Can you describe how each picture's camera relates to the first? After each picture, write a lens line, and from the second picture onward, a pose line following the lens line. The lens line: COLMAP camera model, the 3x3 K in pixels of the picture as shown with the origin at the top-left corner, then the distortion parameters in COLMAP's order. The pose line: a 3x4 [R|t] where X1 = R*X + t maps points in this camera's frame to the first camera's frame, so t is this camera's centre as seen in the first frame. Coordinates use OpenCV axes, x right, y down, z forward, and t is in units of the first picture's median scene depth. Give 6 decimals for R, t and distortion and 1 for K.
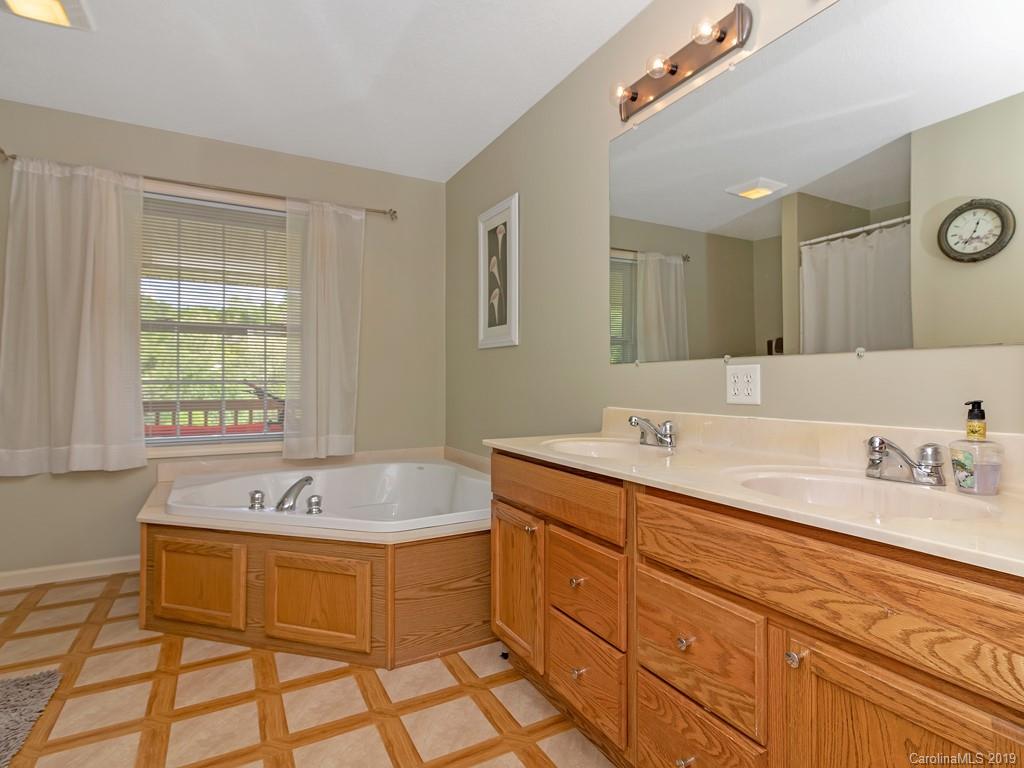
lens RADIAL K [[559.9, 0, 536.7], [0, 559.9, 378.5], [0, 0, 1]] dist [0.001952, 0.000378]
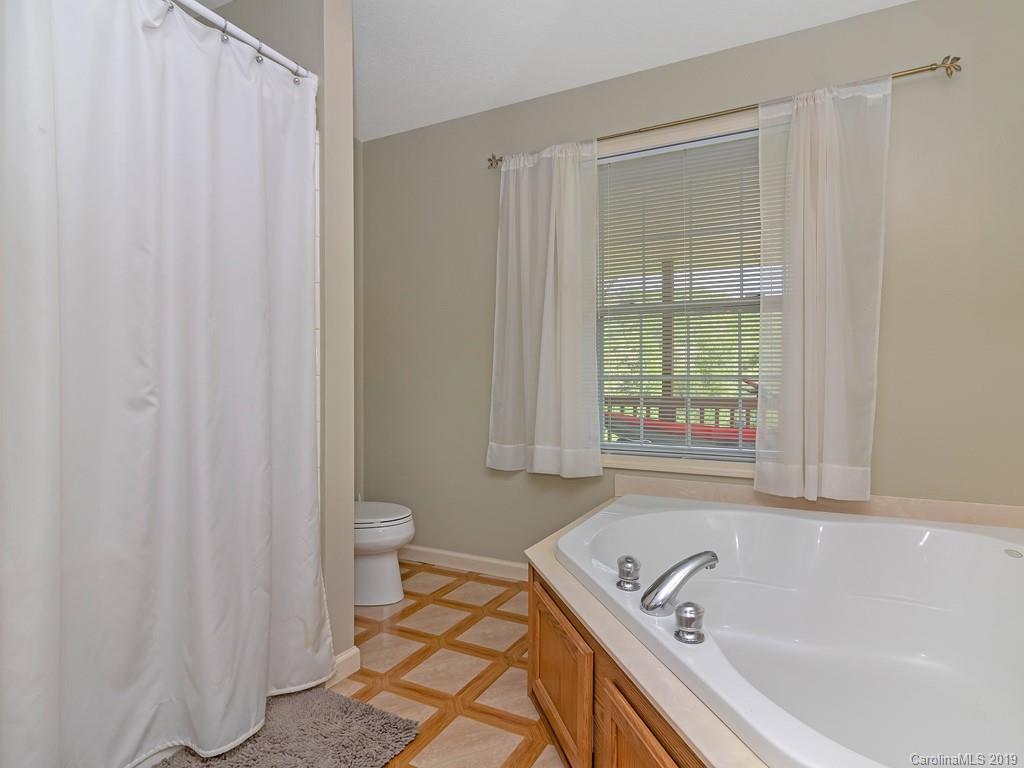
lens RADIAL K [[559.9, 0, 536.7], [0, 559.9, 378.5], [0, 0, 1]] dist [0.001952, 0.000378]
pose [[0.564472, -0.003299, -0.825446, -0.045728], [0.006144, 0.999981, 0.000206, 0.006536], [0.825429, -0.005188, 0.564481, 0.438628]]
